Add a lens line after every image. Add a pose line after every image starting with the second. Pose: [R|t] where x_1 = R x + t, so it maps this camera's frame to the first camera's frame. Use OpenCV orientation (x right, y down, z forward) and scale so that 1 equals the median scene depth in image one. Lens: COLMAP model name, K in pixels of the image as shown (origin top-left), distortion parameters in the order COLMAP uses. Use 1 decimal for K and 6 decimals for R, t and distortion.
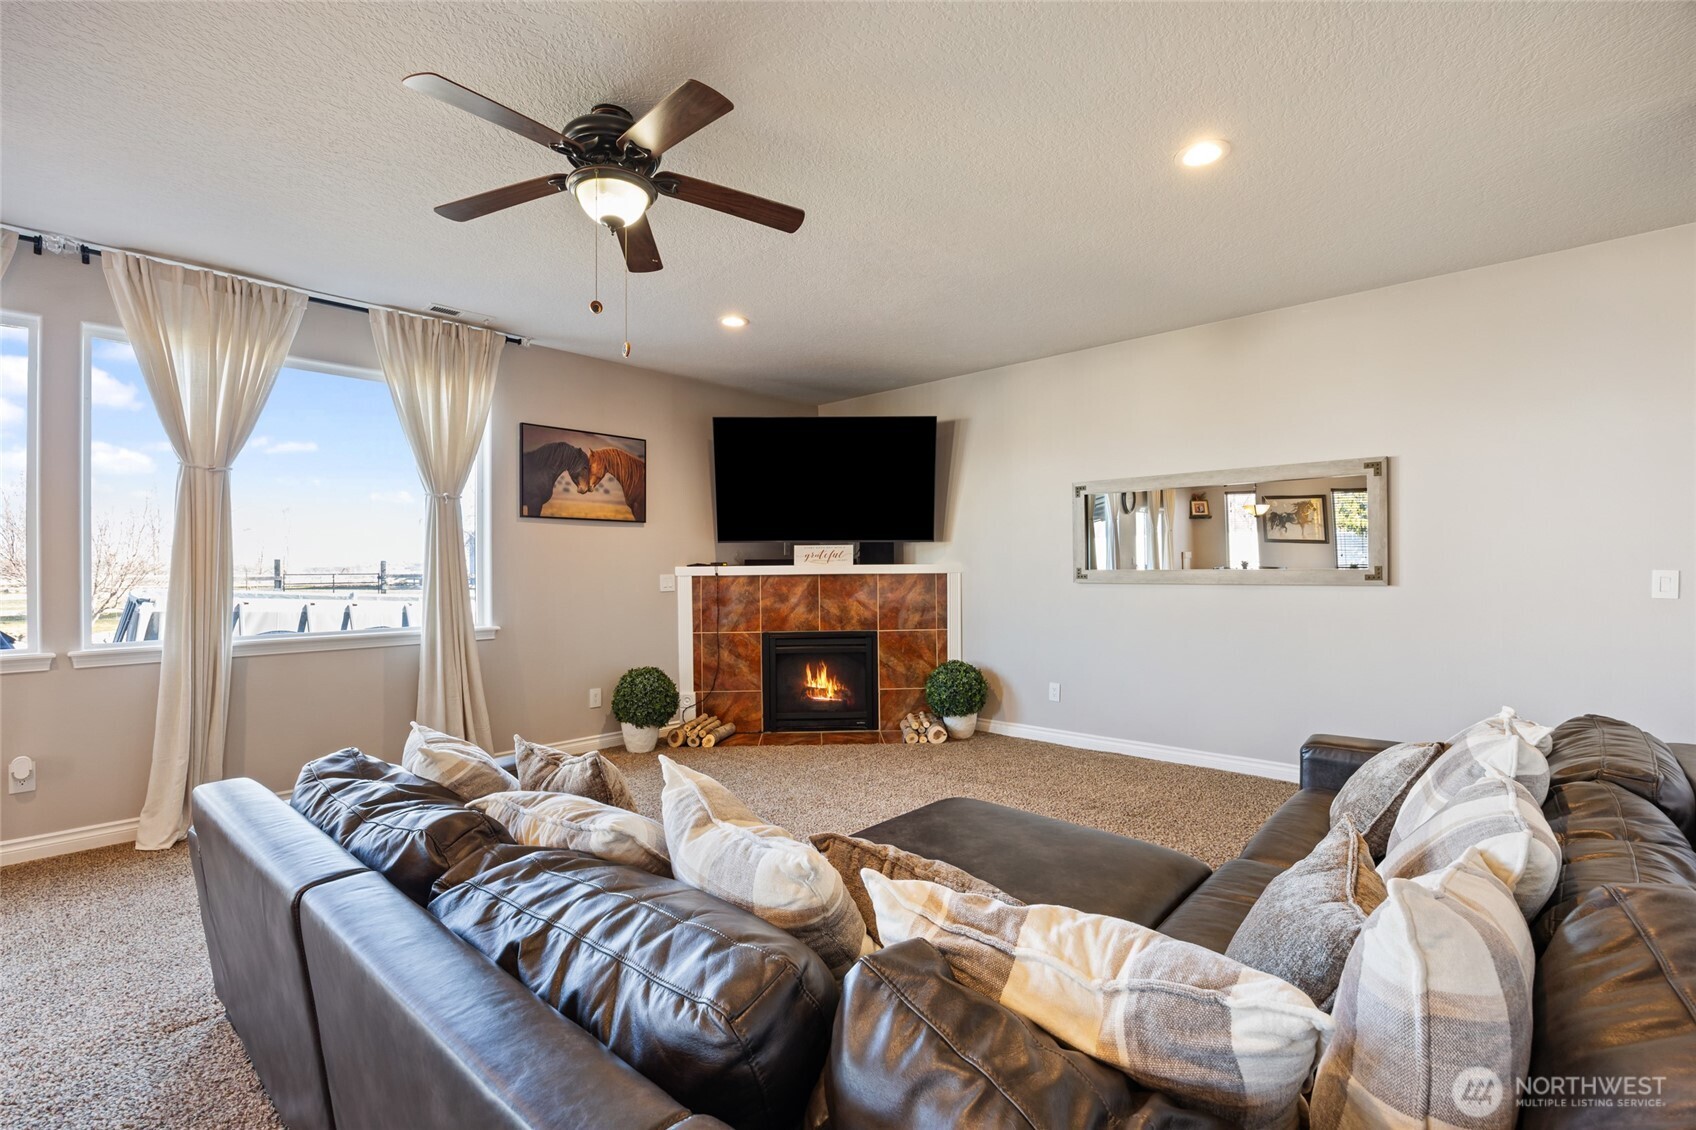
lens RADIAL K [[744.5, 0, 858.1], [0, 744.5, 564.7], [0, 0, 1]] dist [-0.013738, 0.000375]
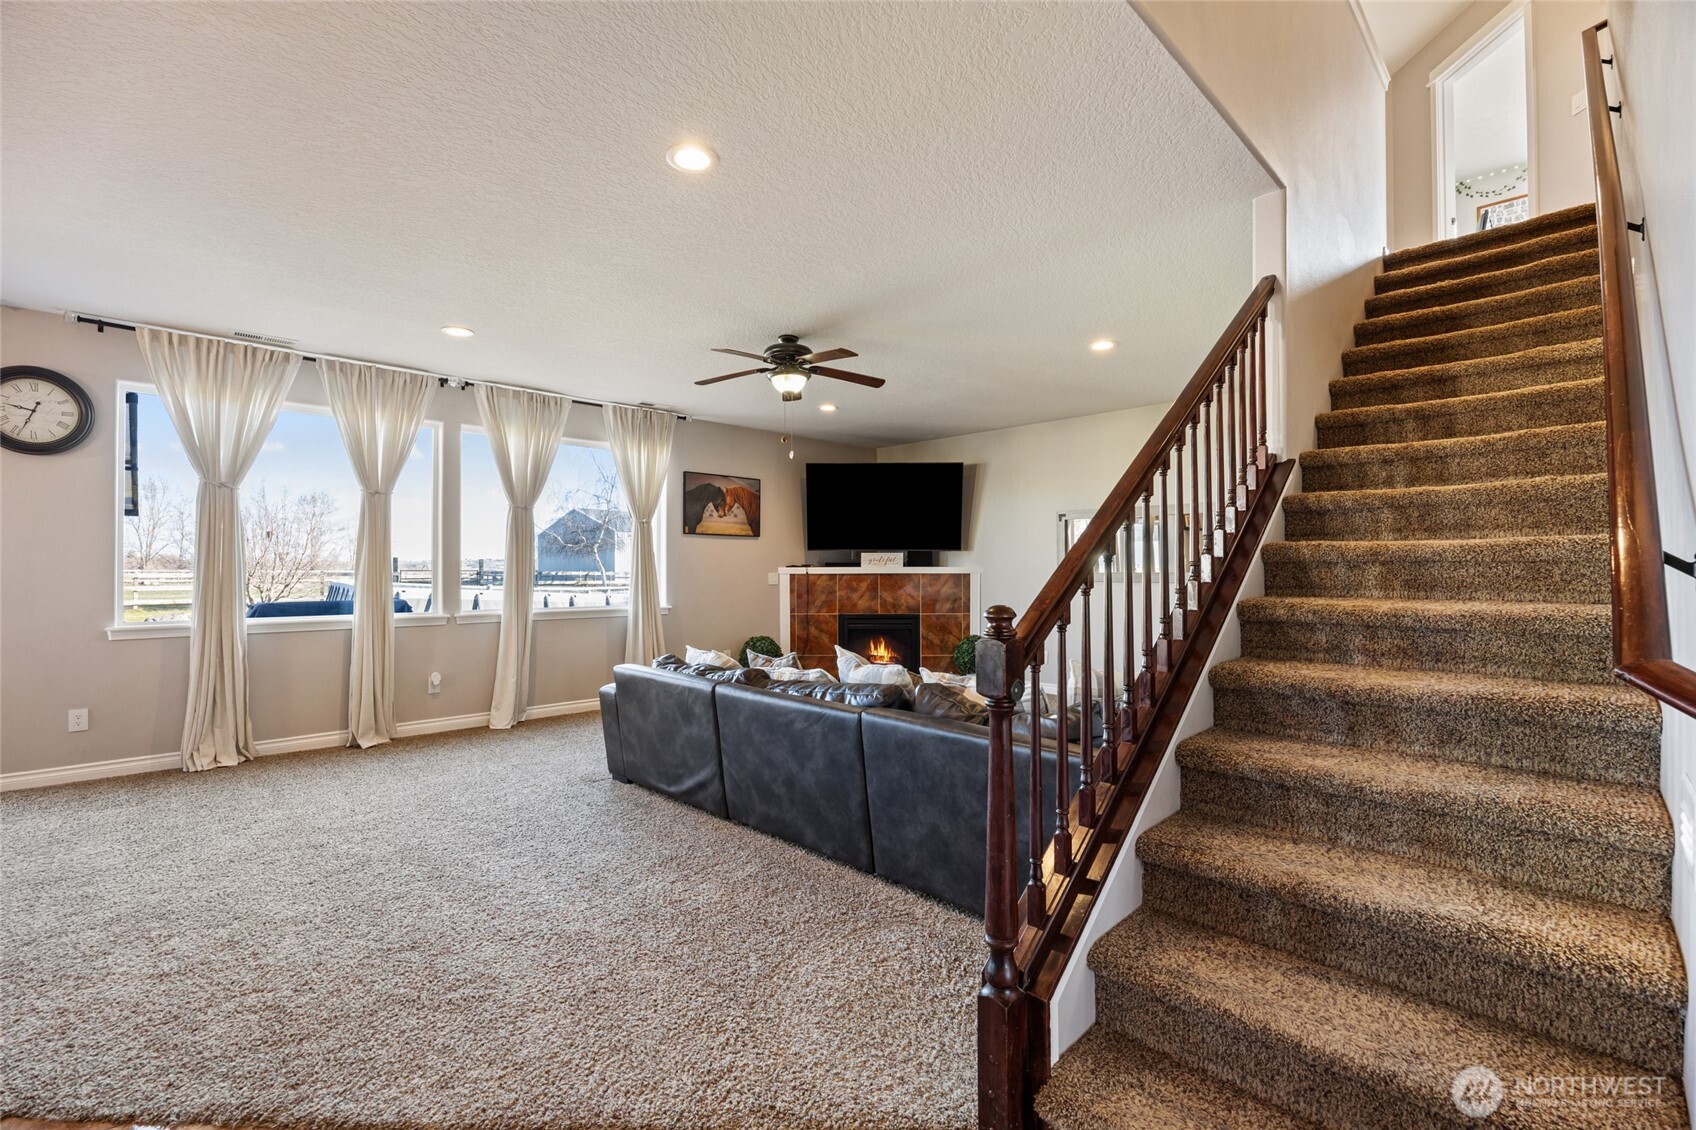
lens RADIAL K [[744.5, 0, 852.3], [0, 744.5, 567.1], [0, 0, 1]] dist [-0.013738, 0.000375]
pose [[0.998196, 0.007382, -0.059590, -0.019191], [-0.007177, 0.999968, 0.003667, -0.004282], [0.059615, -0.003232, 0.998216, -0.421494]]
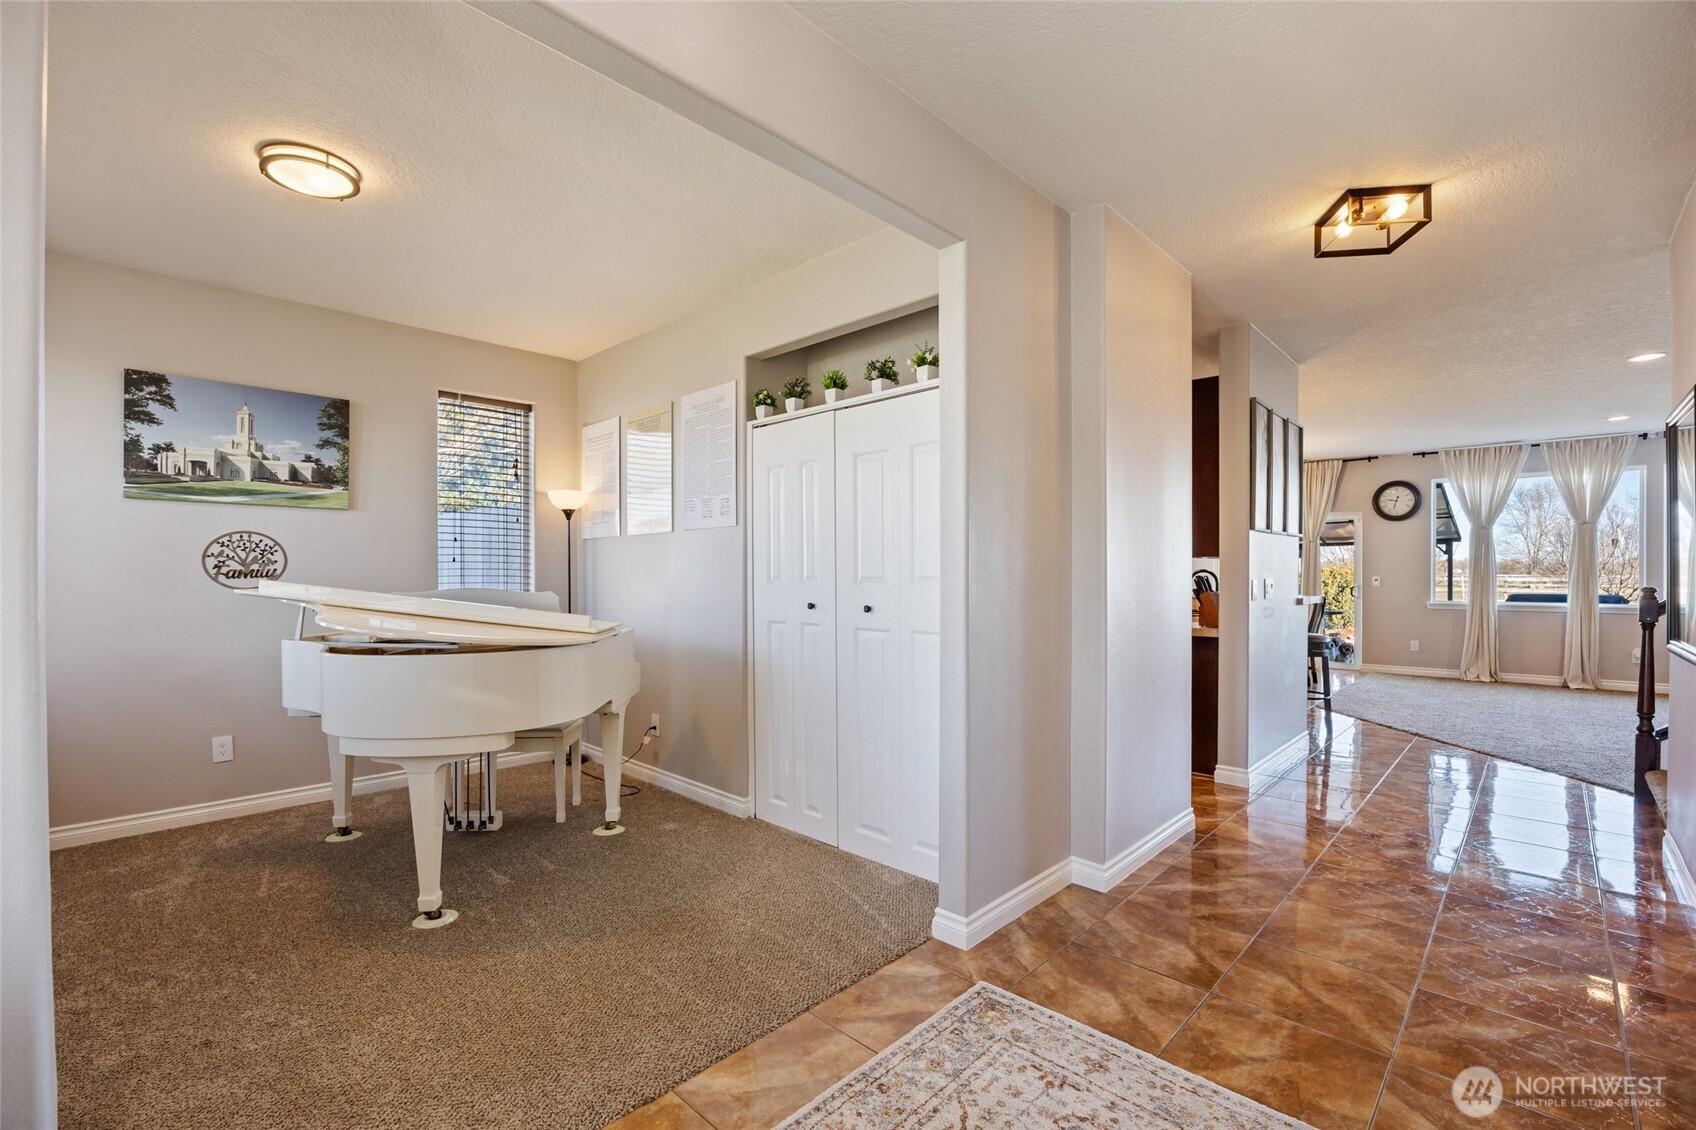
lens RADIAL K [[744.5, 0, 862.2], [0, 744.5, 576.0], [0, 0, 1]] dist [-0.013738, 0.000375]
pose [[-0.002819, 0.006280, -0.999976, 0.742190], [0.010089, 0.999930, 0.006251, -0.011874], [0.999945, -0.010071, -0.002882, -0.904490]]
